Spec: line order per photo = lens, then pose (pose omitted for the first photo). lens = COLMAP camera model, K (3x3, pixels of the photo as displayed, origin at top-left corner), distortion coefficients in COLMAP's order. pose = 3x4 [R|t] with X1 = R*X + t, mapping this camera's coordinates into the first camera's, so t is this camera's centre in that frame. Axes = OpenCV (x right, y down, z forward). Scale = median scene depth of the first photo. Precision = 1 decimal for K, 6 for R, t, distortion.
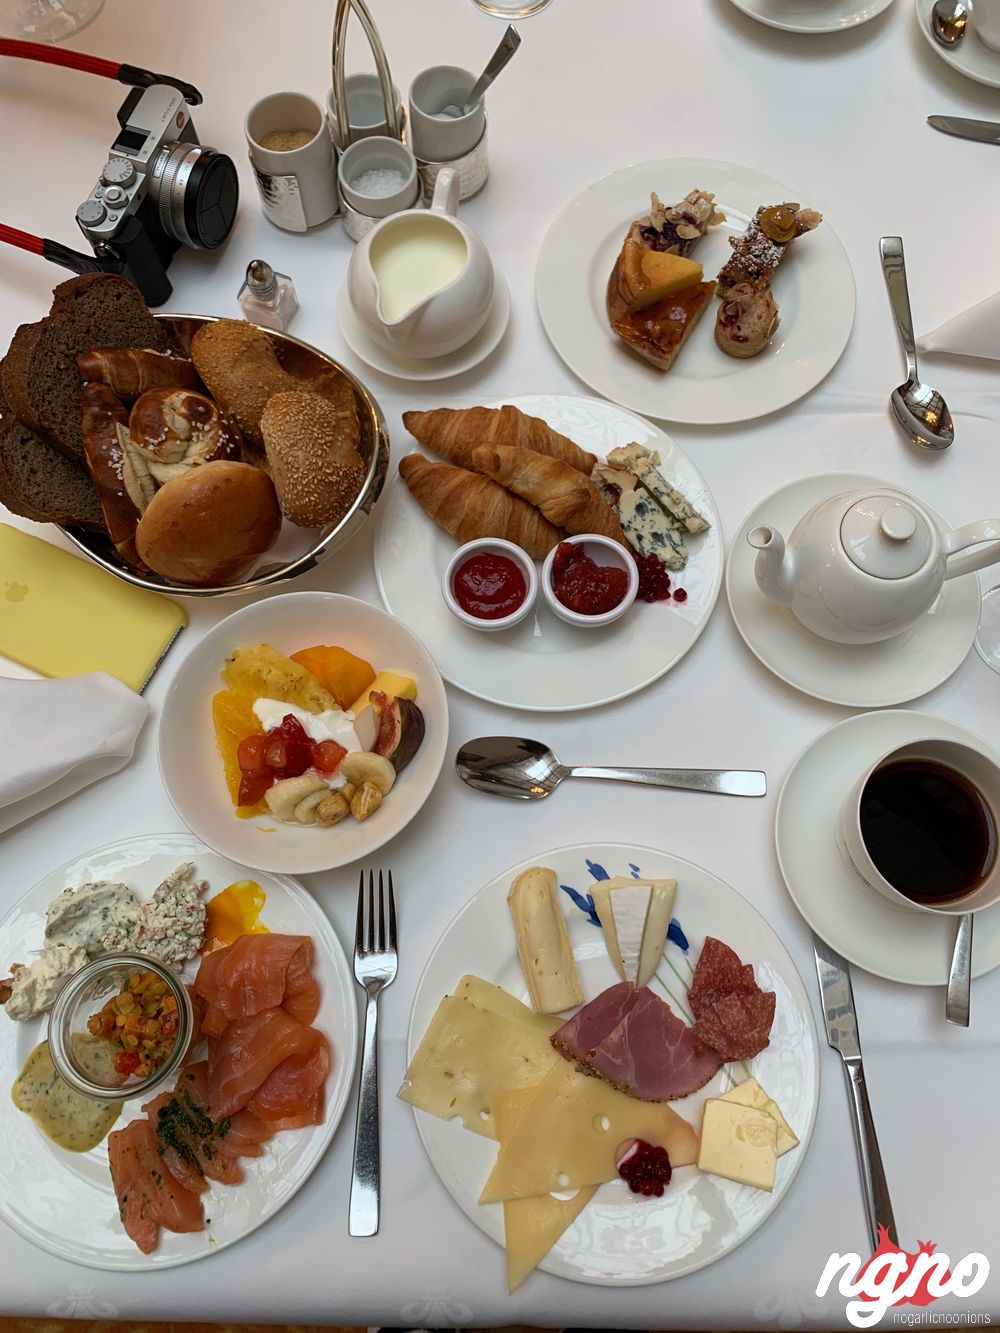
lens RADIAL K [[1004.9, 0, 500.2], [0, 1004.9, 659.3], [0, 0, 1]] dist [0.005141, -0.009794]
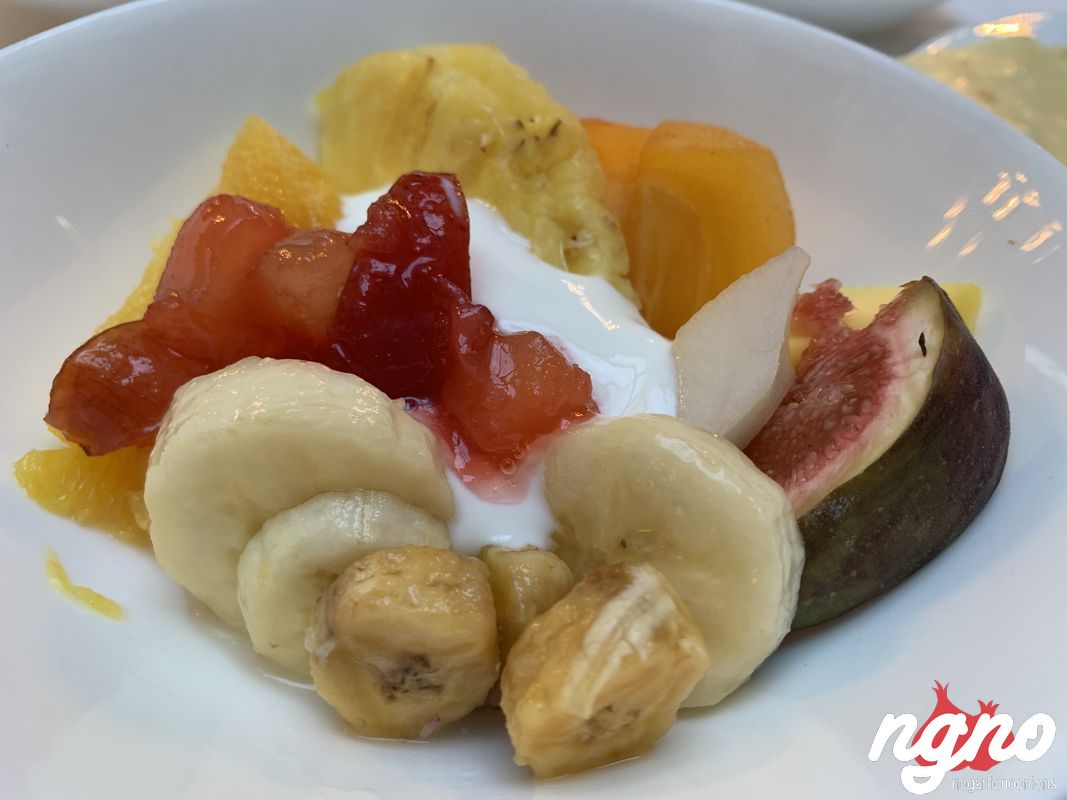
lens RADIAL K [[804.4, 0, 533.5], [0, 804.4, 400.0], [0, 0, 1]] dist [0.002718, -0.005618]
pose [[0.894625, 0.338092, -0.292130, -0.115221], [-0.433462, 0.815356, -0.383804, 0.155969], [0.108428, 0.469988, 0.875988, 0.827322]]
